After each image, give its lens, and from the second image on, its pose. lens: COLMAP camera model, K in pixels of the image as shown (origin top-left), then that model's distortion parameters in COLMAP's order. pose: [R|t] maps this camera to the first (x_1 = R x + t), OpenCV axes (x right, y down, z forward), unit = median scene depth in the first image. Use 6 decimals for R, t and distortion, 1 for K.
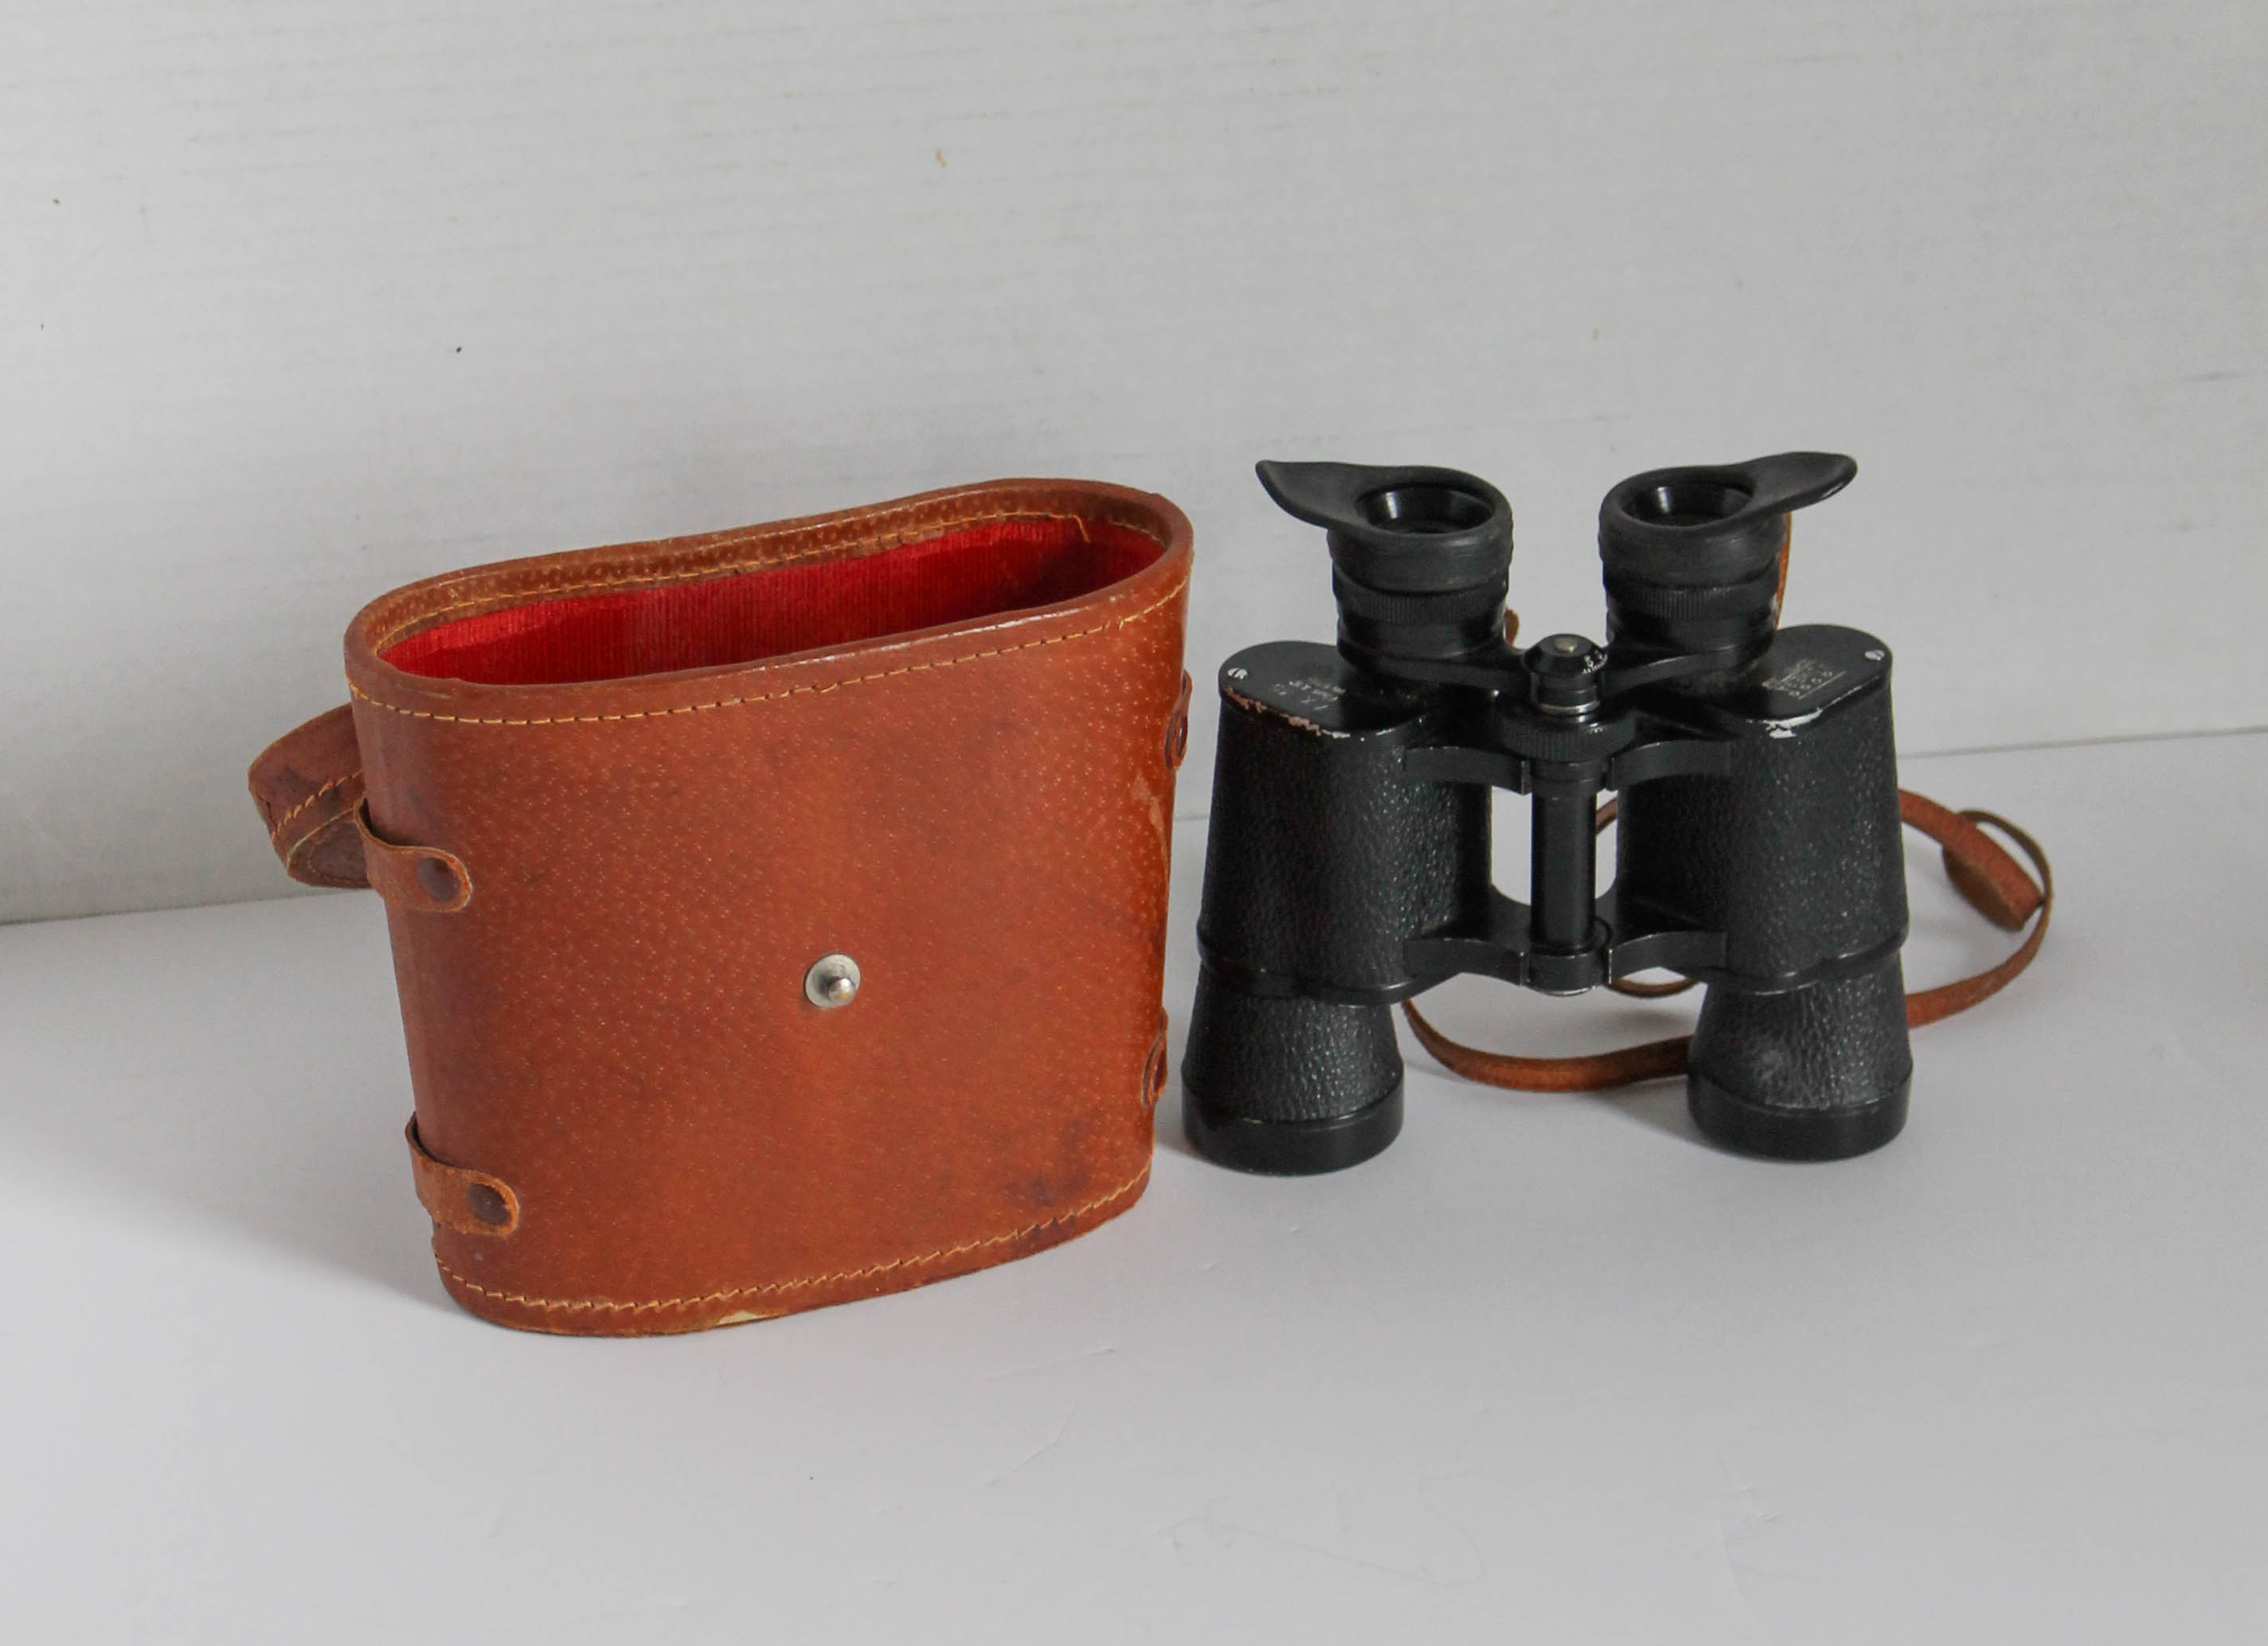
lens RADIAL K [[3128.3, 0, 1134.0], [0, 3128.3, 823.0], [0, 0, 1]] dist [-0.010218, -0.011630]
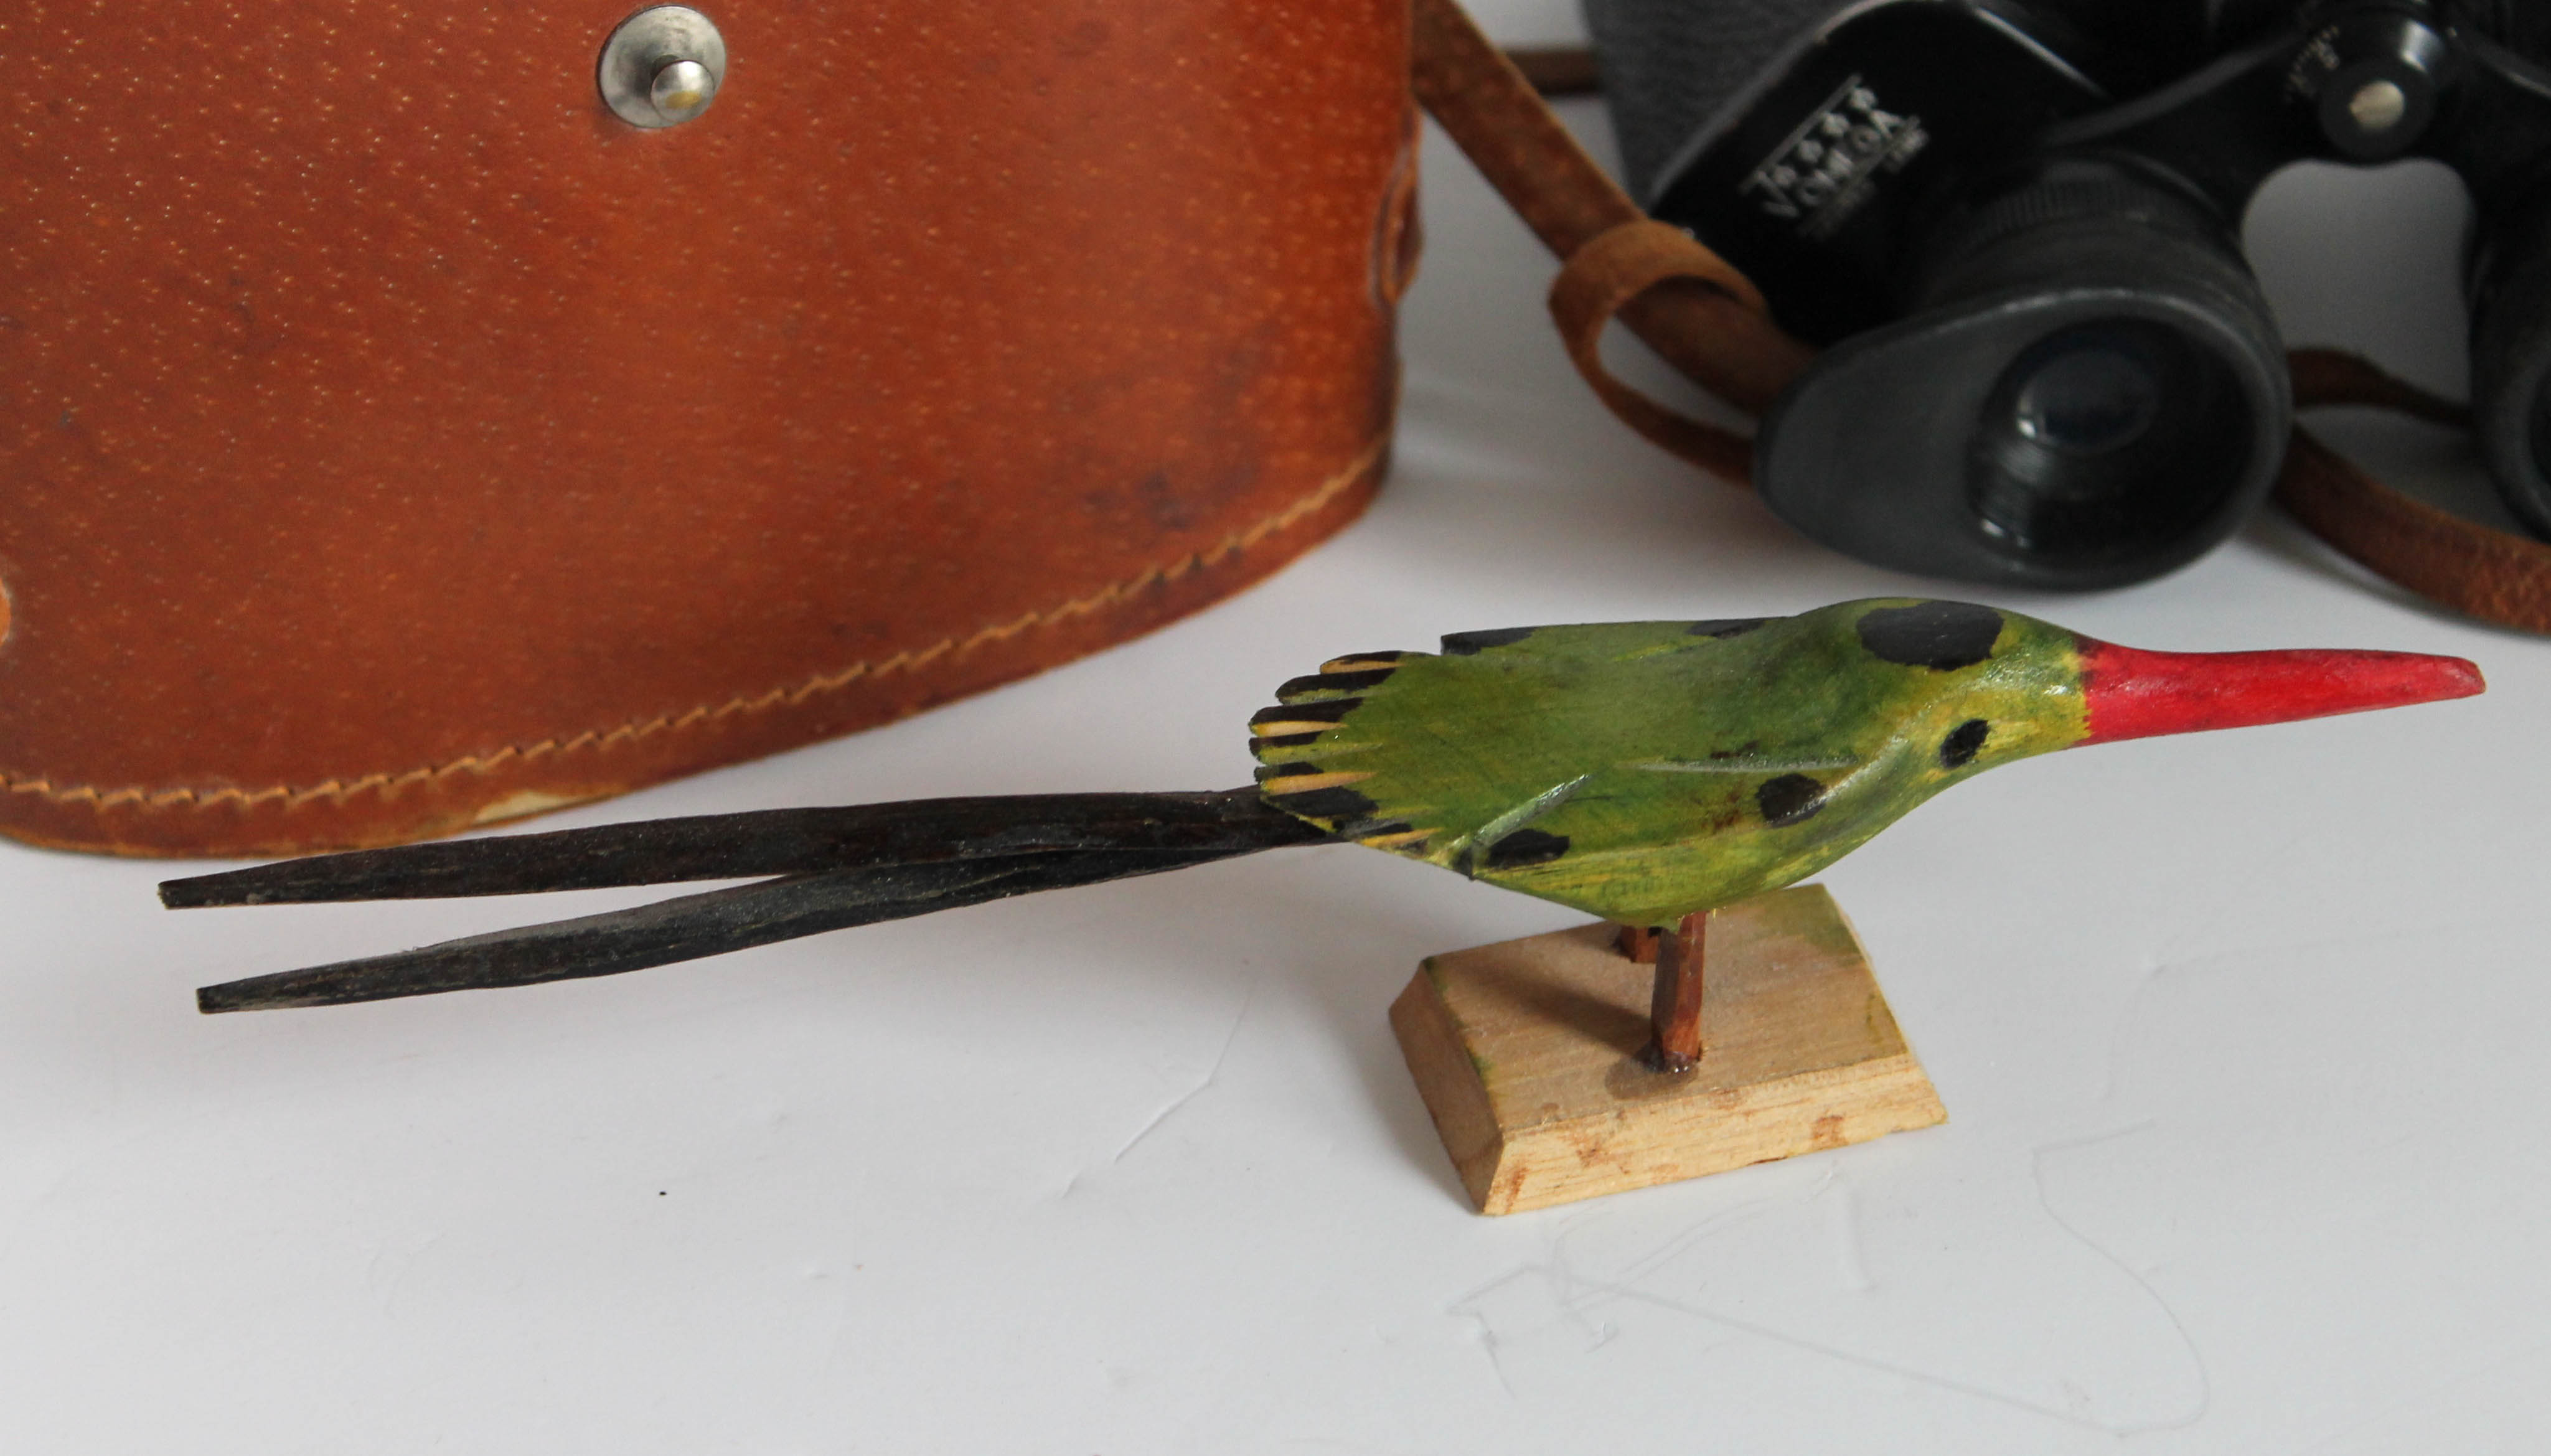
lens RADIAL K [[4705.0, 0, 1278.7], [0, 4705.0, 596.0], [0, 0, 1]] dist [0.013354, 0.402638]
pose [[0.999044, -0.038781, -0.020199, 0.001274], [0.041555, 0.985816, 0.162606, 0.019061], [0.013606, -0.163290, 0.986484, 0.321950]]
